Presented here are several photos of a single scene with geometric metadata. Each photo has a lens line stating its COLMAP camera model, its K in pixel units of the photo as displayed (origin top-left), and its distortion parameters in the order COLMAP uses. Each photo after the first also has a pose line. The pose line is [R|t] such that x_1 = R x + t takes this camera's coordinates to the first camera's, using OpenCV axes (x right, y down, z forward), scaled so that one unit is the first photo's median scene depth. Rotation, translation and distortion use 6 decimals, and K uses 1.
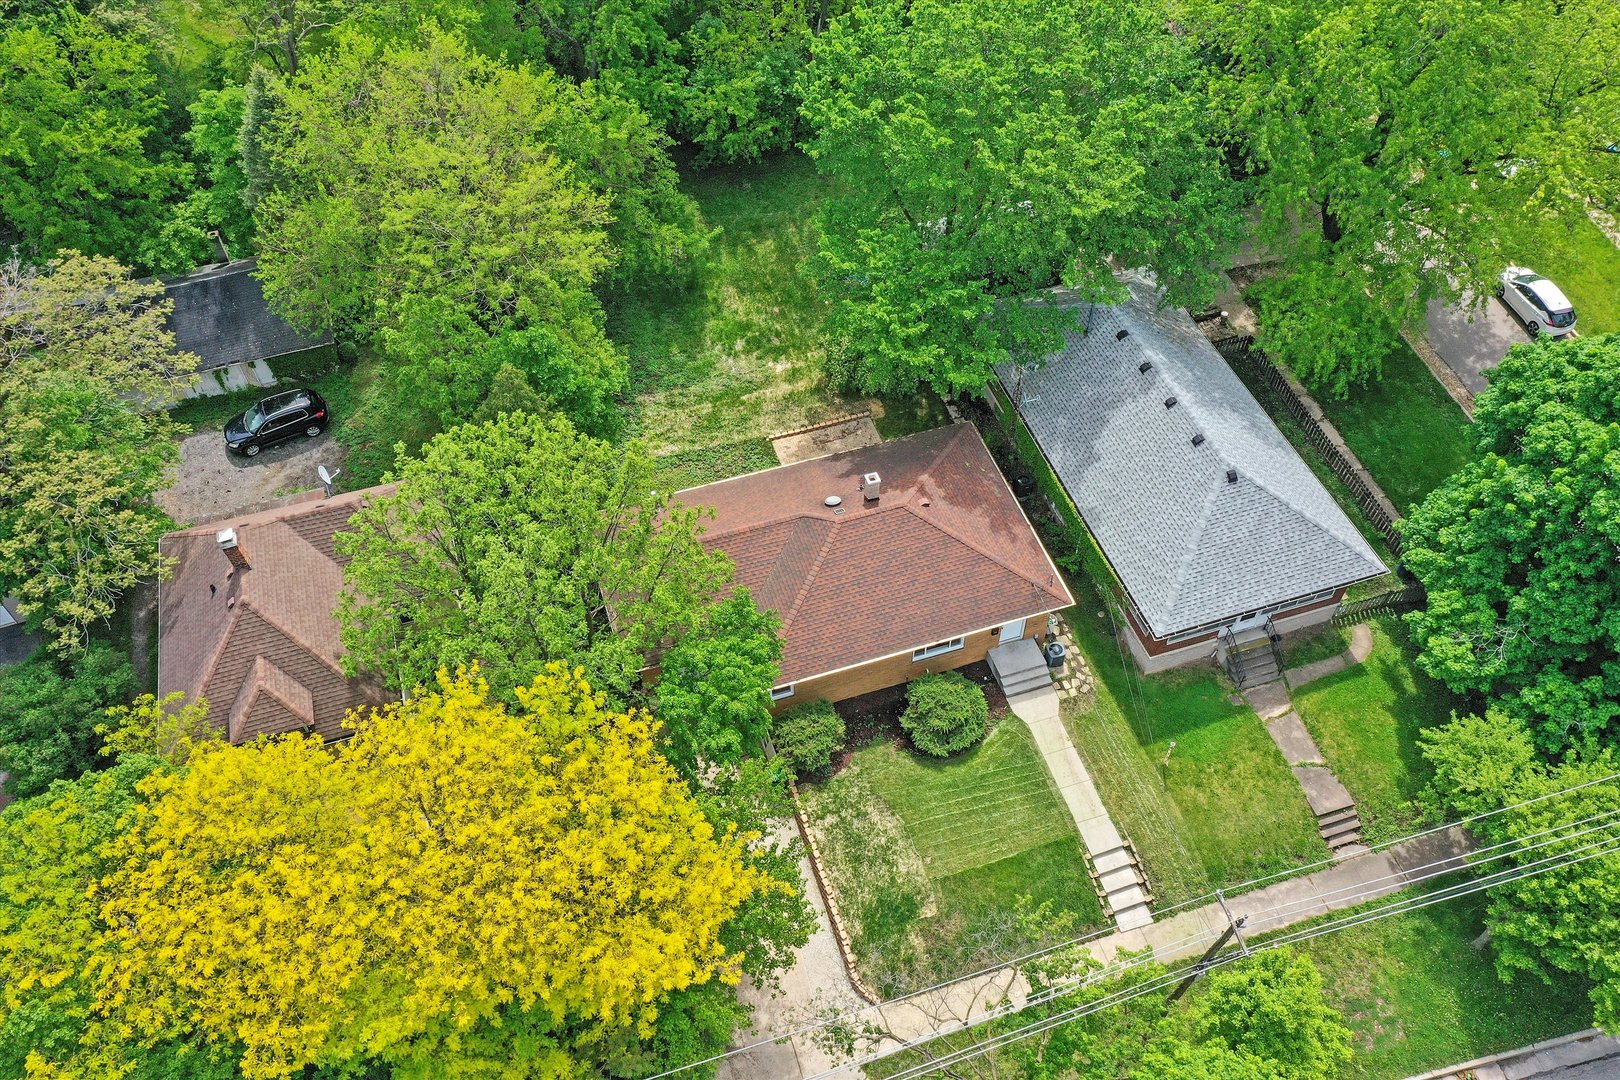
lens RADIAL K [[1297.0, 0, 806.3], [0, 1297.0, 538.5], [0, 0, 1]] dist [0.009228, -0.002709]
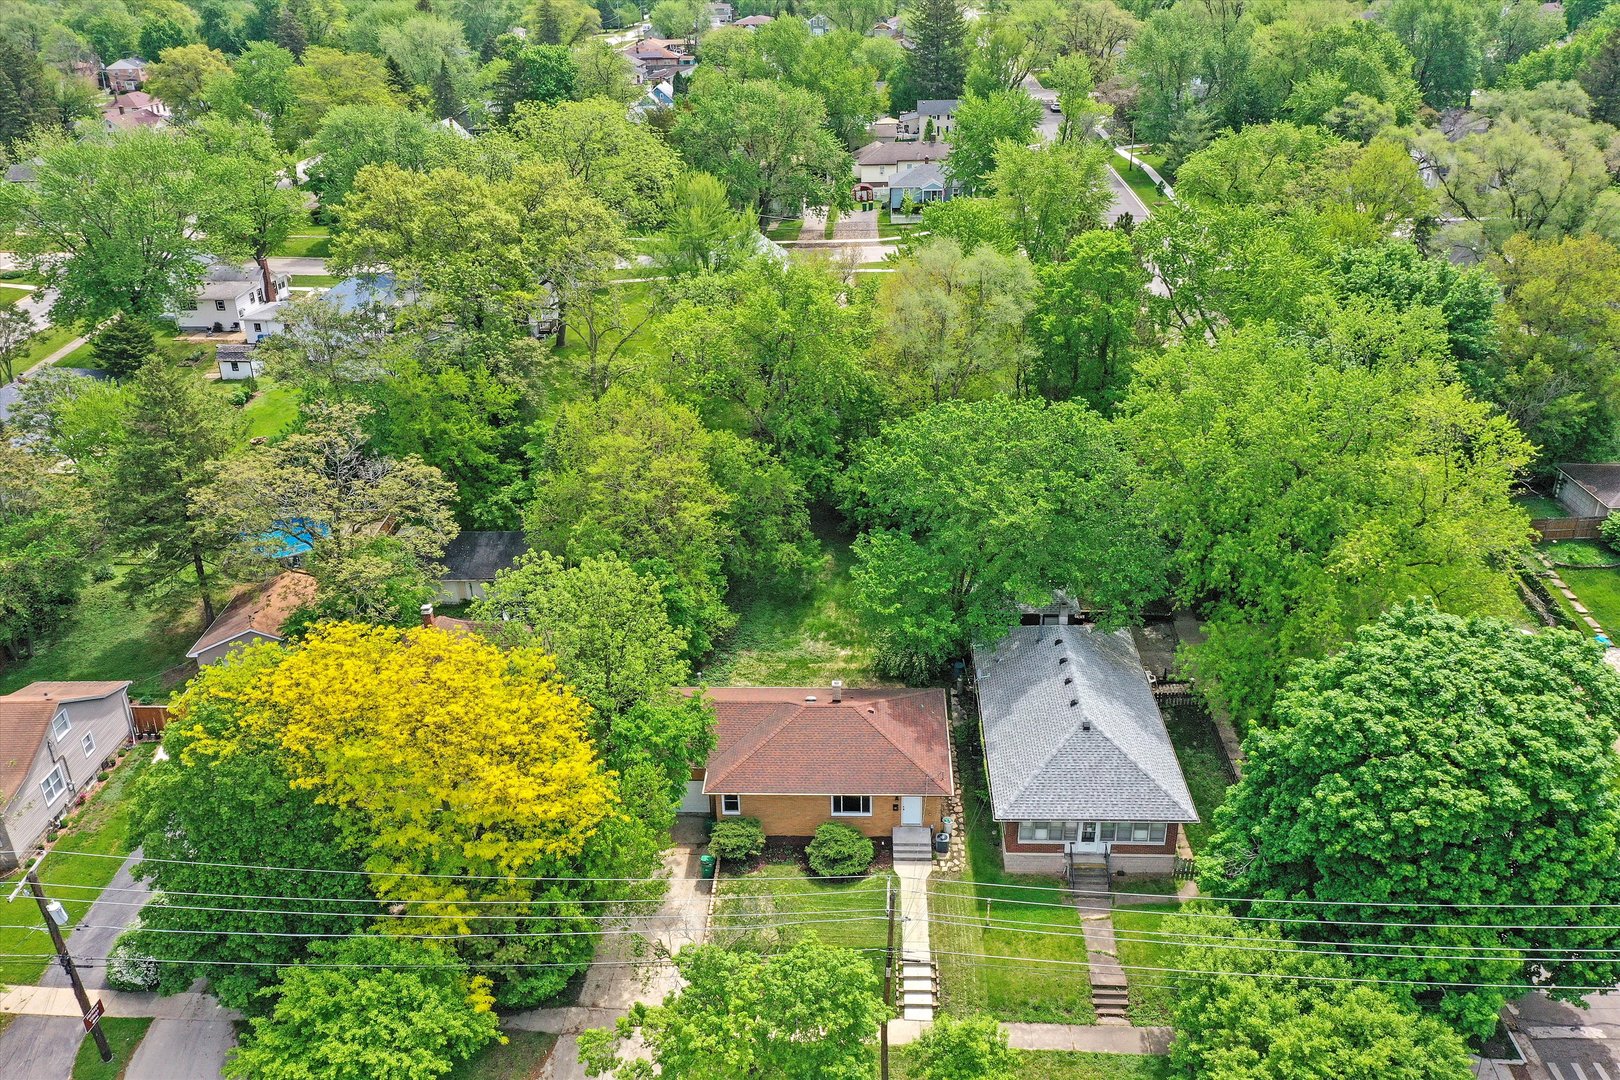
lens RADIAL K [[1297.0, 0, 809.9], [0, 1297.0, 541.8], [0, 0, 1]] dist [0.009228, -0.002709]
pose [[0.936278, 0.140284, -0.322030, 0.455309], [-0.262722, 0.888205, -0.376922, 0.356056], [0.233153, 0.437508, 0.868462, -0.309170]]
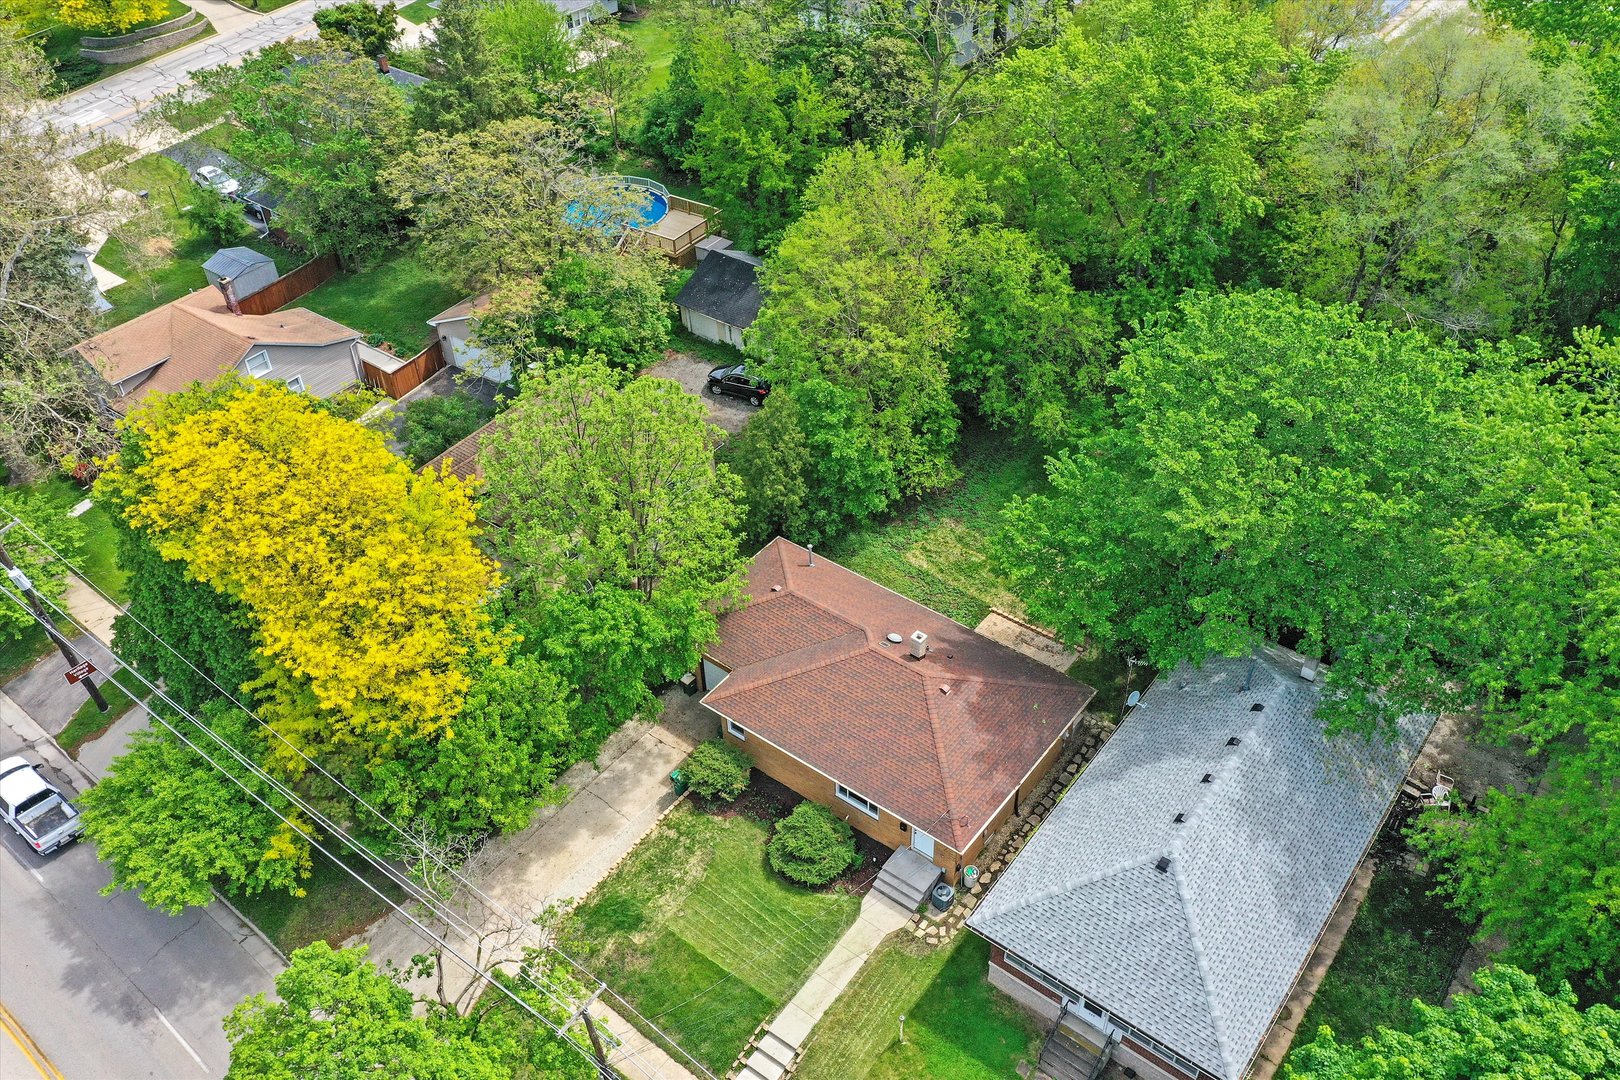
lens RADIAL K [[1297.0, 0, 806.0], [0, 1297.0, 539.5], [0, 0, 1]] dist [0.009228, -0.002709]
pose [[0.560367, 0.524600, -0.640924, 0.627762], [-0.624362, 0.776016, 0.089287, -0.143095], [0.544207, 0.350135, 0.762394, 0.114931]]
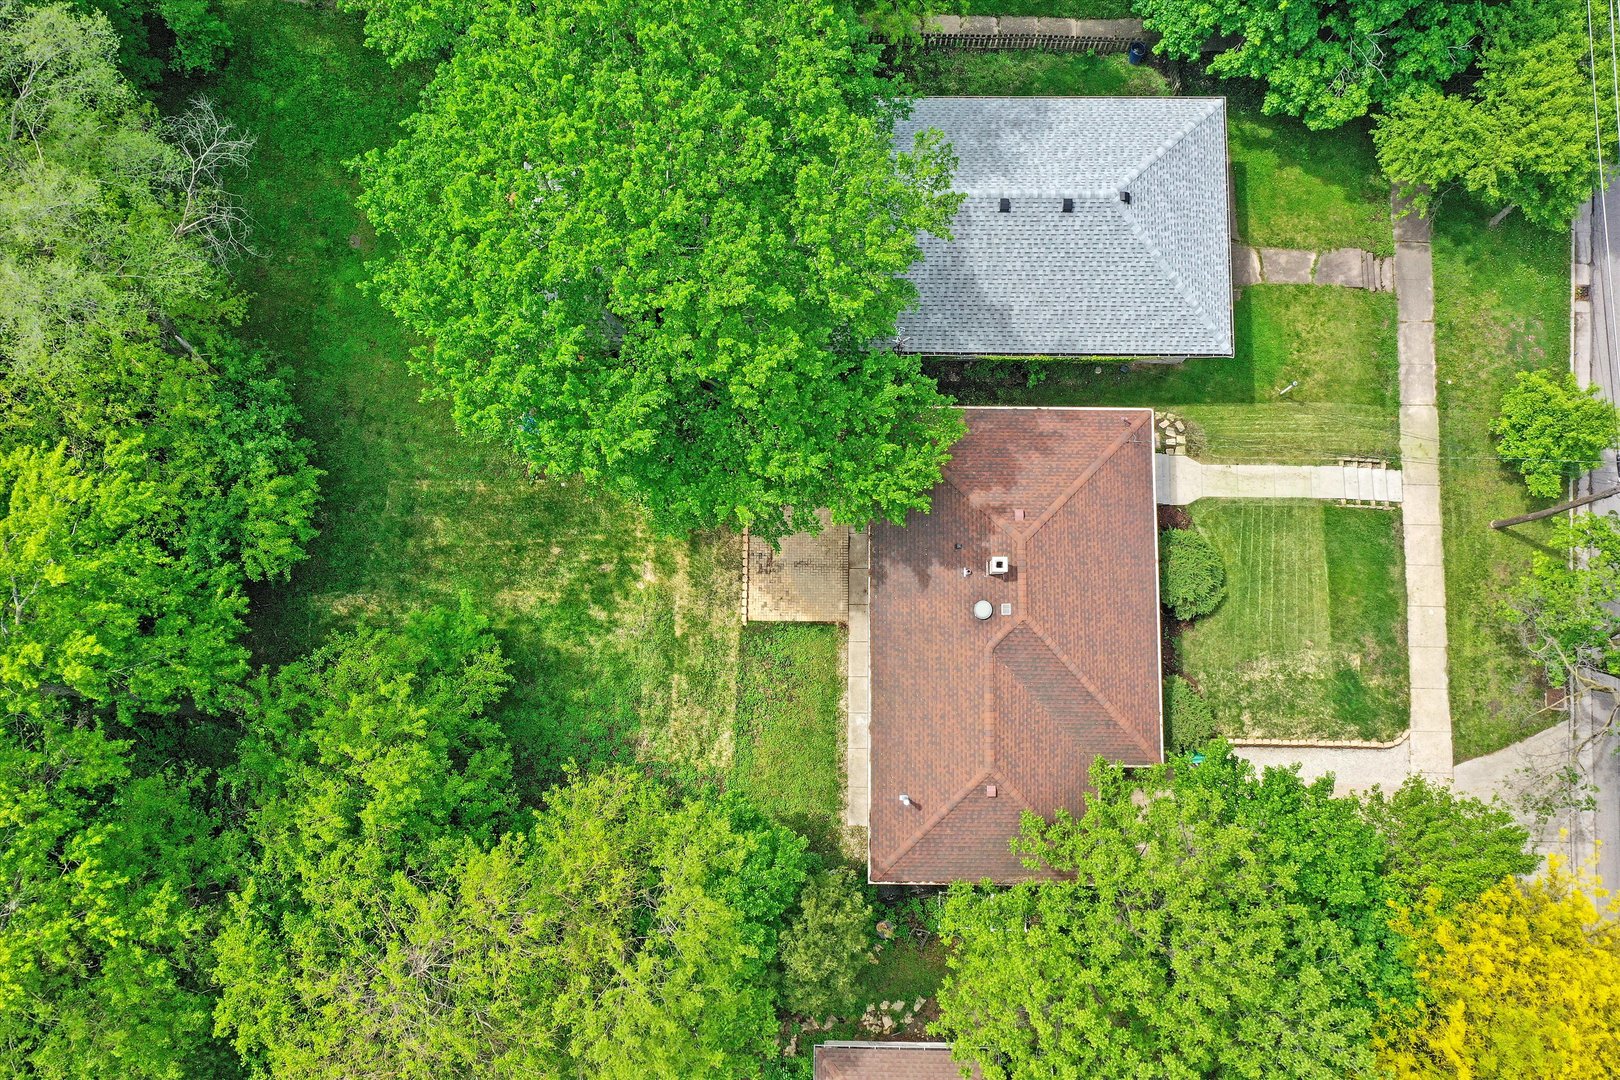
lens RADIAL K [[1297.0, 0, 803.5], [0, 1297.0, 539.0], [0, 0, 1]] dist [0.009228, -0.002709]
pose [[0.316879, -0.939134, 0.132719, -0.091556], [0.736136, 0.331756, 0.589951, -0.662830], [-0.598073, -0.089244, 0.796457, 0.374238]]
